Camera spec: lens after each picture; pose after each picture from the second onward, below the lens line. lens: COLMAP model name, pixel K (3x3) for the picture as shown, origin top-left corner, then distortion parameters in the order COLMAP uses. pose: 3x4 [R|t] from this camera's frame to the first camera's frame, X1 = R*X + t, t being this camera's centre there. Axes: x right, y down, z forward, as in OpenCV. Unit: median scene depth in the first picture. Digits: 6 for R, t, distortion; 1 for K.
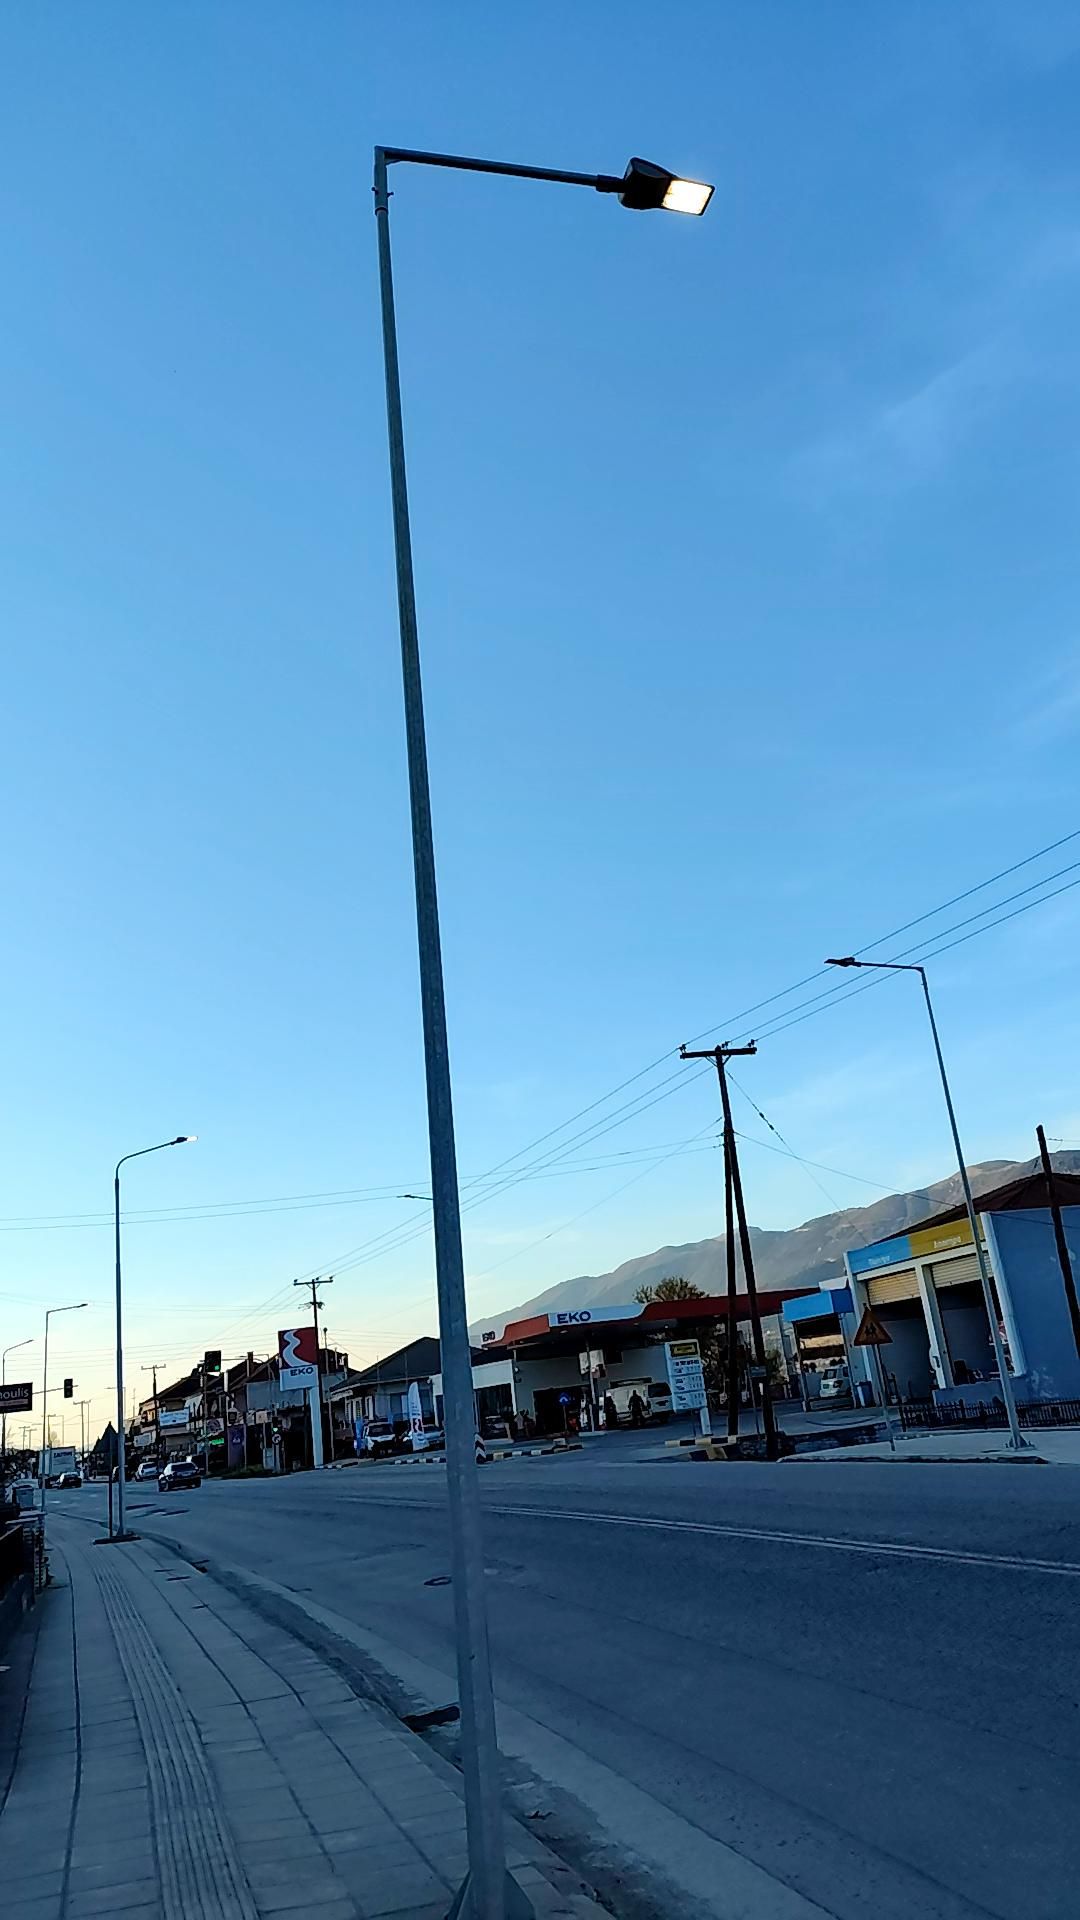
lens RADIAL K [[1352.3, 0, 540.0], [0, 1352.3, 960.0], [0, 0, 1]] dist [0.045199, -0.000019]
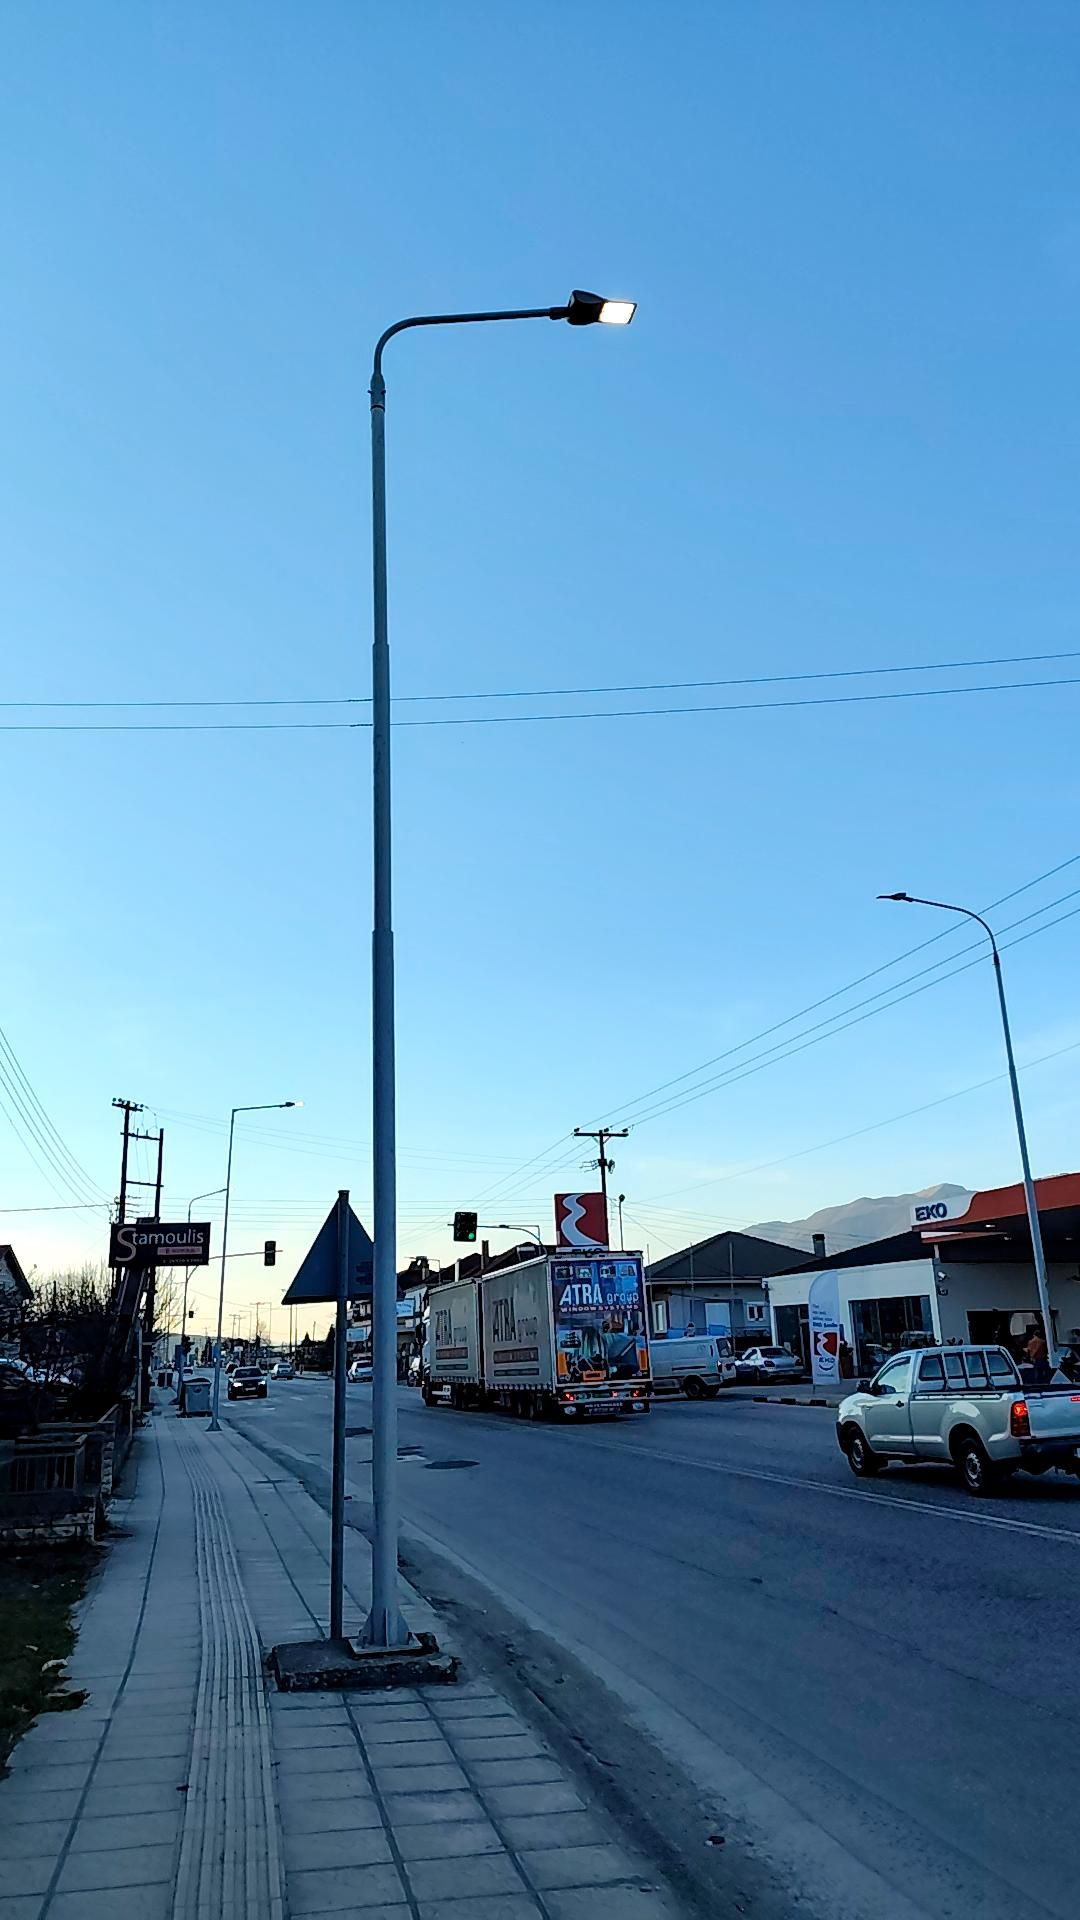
lens RADIAL K [[1319.2, 0, 541.8], [0, 1319.2, 992.1], [0, 0, 1]] dist [0.167829, 0.000098]
pose [[0.988067, 0.050305, -0.145579, -0.100836], [-0.040641, 0.996815, 0.068610, 0.117234], [0.148566, -0.061875, 0.986965, 0.314725]]
